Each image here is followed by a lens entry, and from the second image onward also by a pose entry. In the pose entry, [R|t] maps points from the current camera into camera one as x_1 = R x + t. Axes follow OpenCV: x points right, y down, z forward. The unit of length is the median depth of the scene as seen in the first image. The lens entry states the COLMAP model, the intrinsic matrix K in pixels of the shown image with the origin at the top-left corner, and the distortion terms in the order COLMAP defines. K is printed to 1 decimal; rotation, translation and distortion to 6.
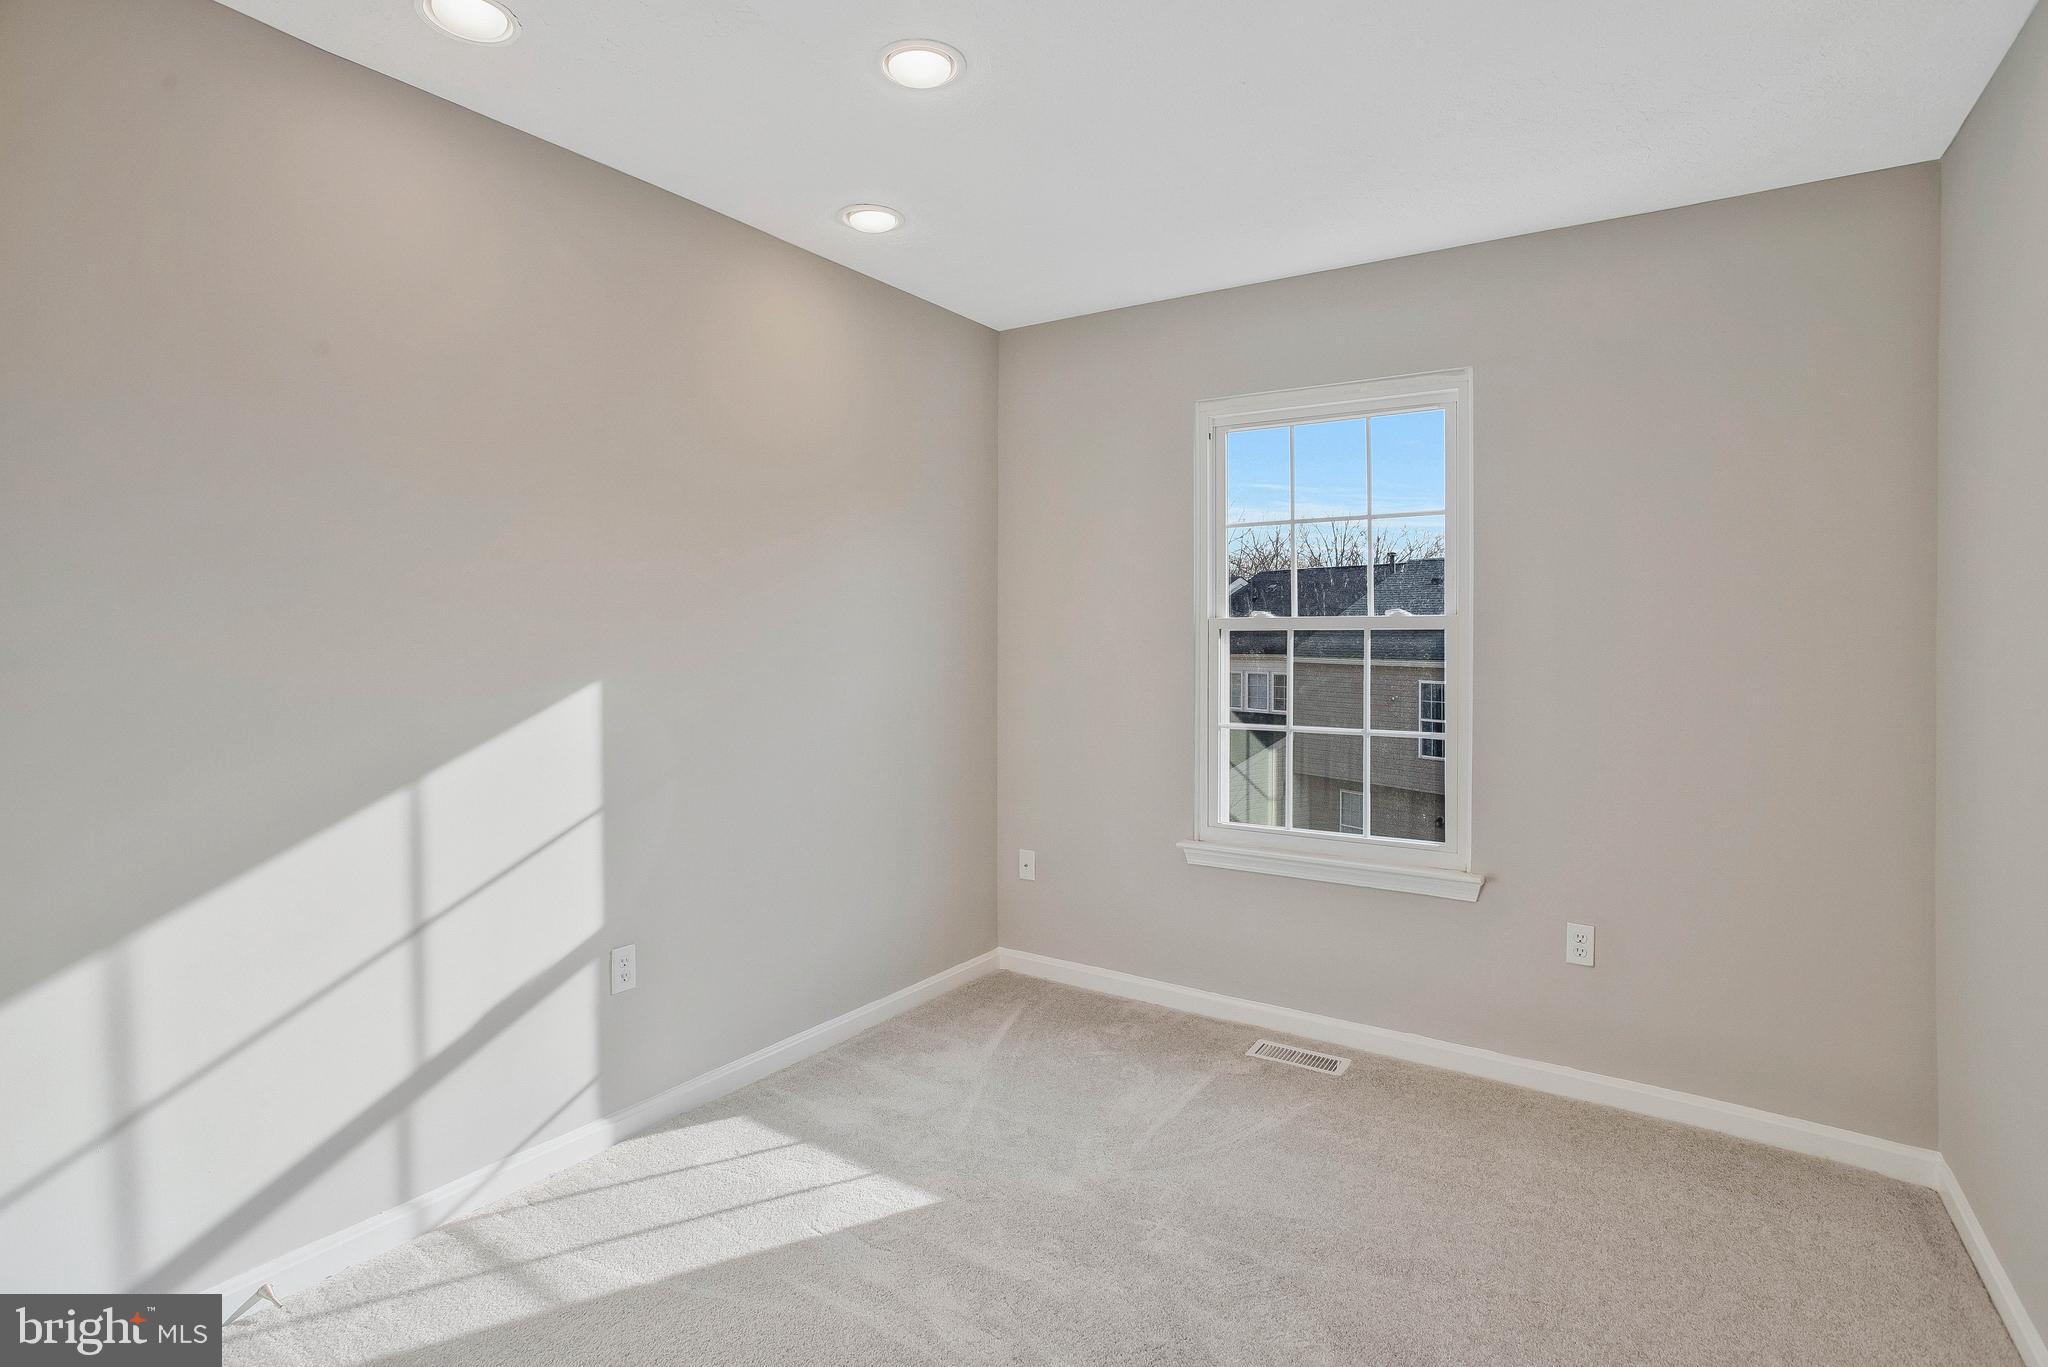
lens RADIAL K [[1020.9, 0, 1017.4], [0, 1020.9, 633.5], [0, 0, 1]] dist [-0.046773, 0.000828]
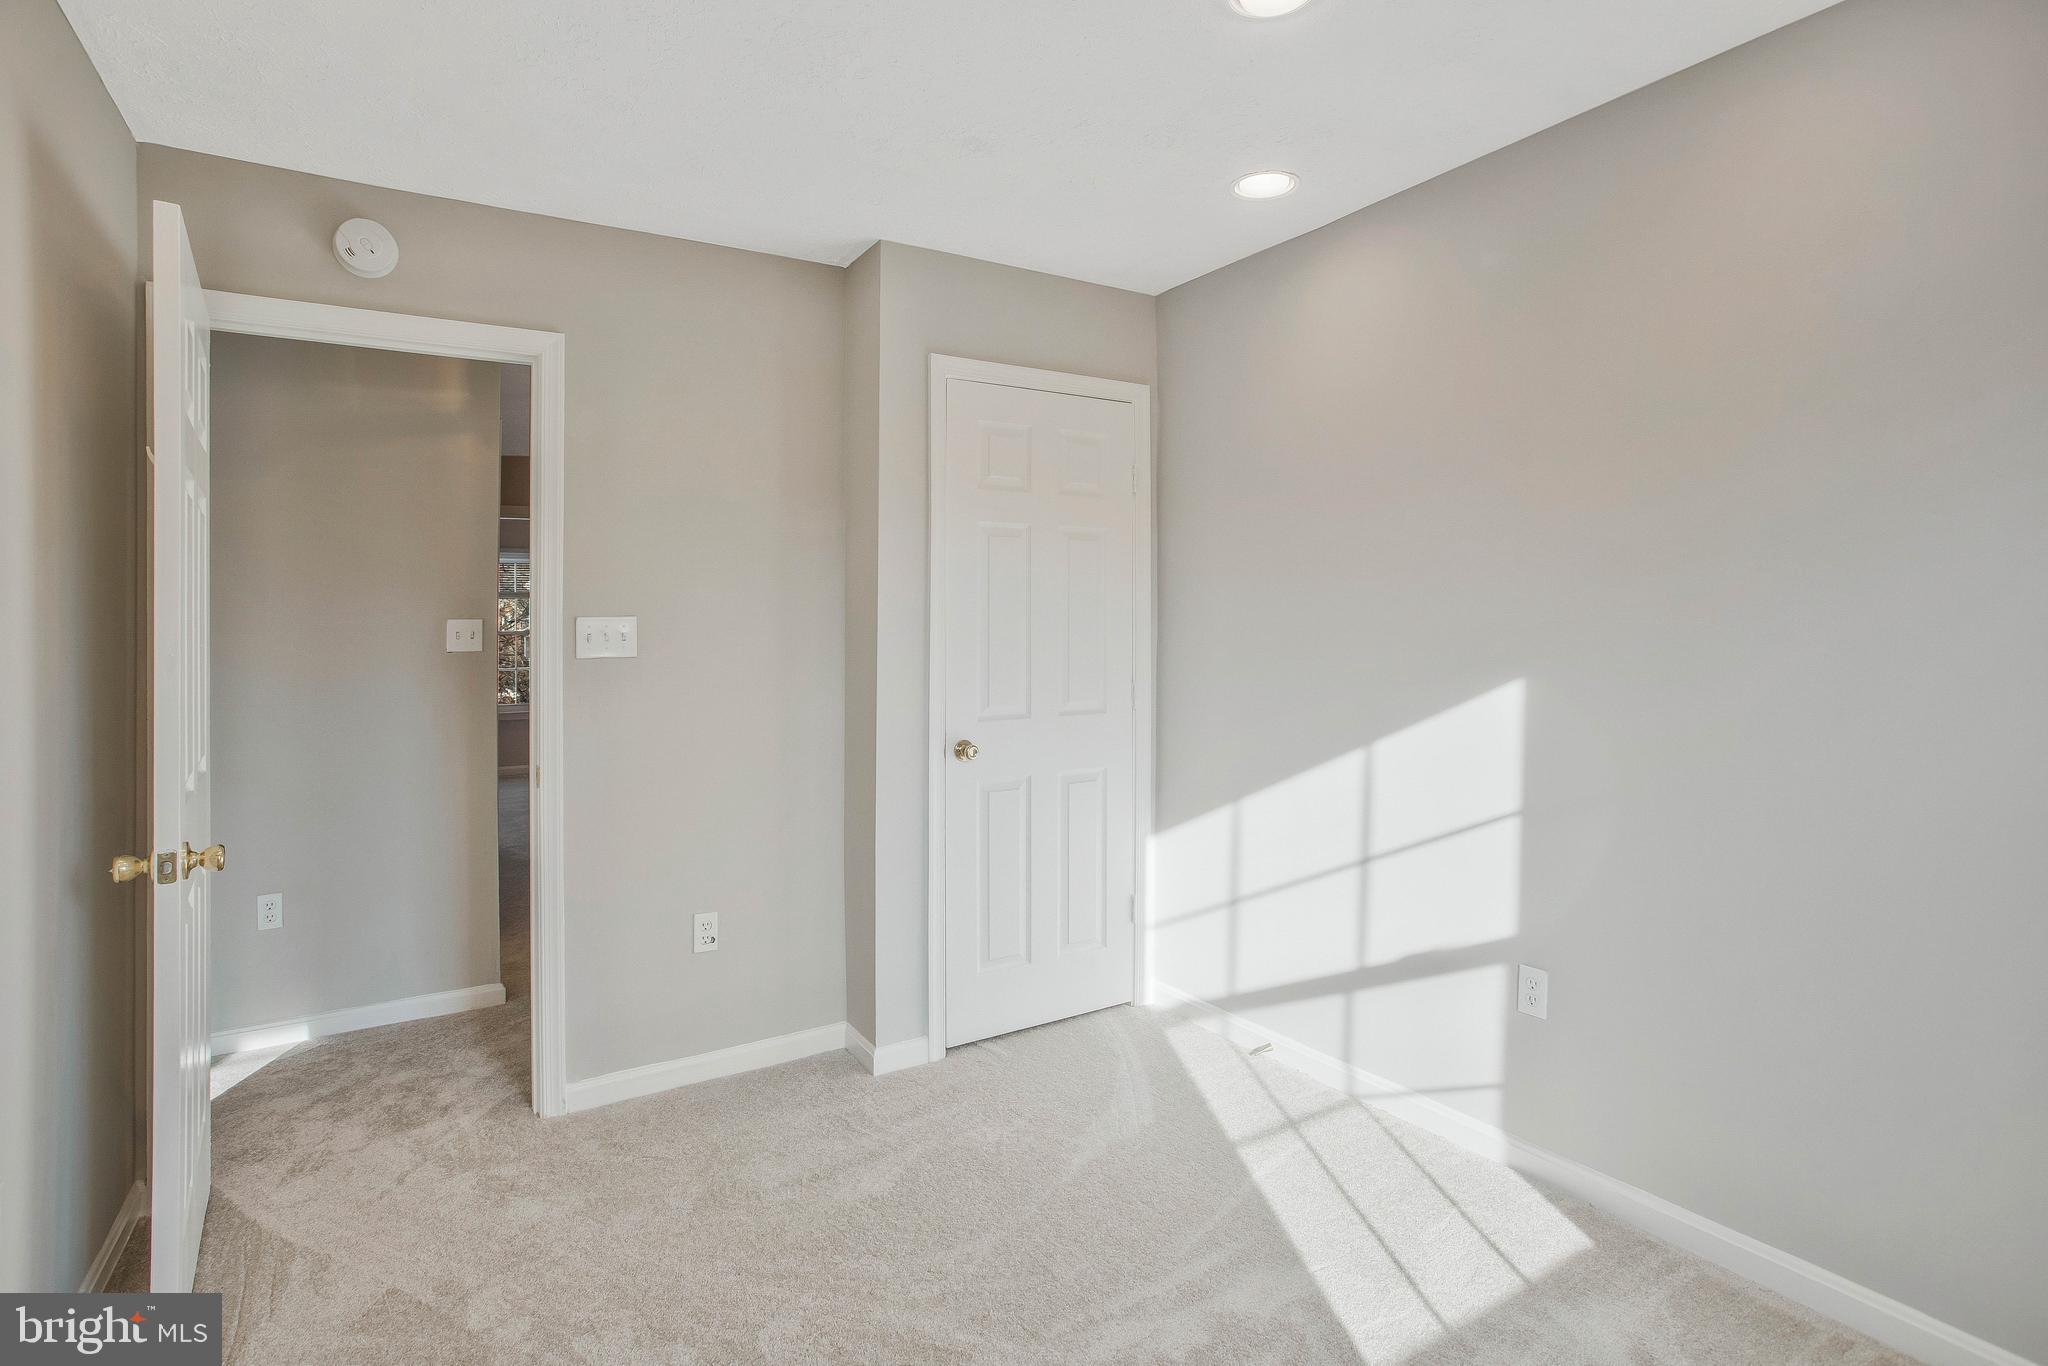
lens RADIAL K [[1020.9, 0, 1017.4], [0, 1020.9, 633.0], [0, 0, 1]] dist [-0.046773, 0.000828]
pose [[-0.417320, 0.005728, -0.908742, 0.692818], [0.006219, 0.999975, 0.003447, -0.000668], [0.908738, -0.004213, -0.417345, 1.042318]]
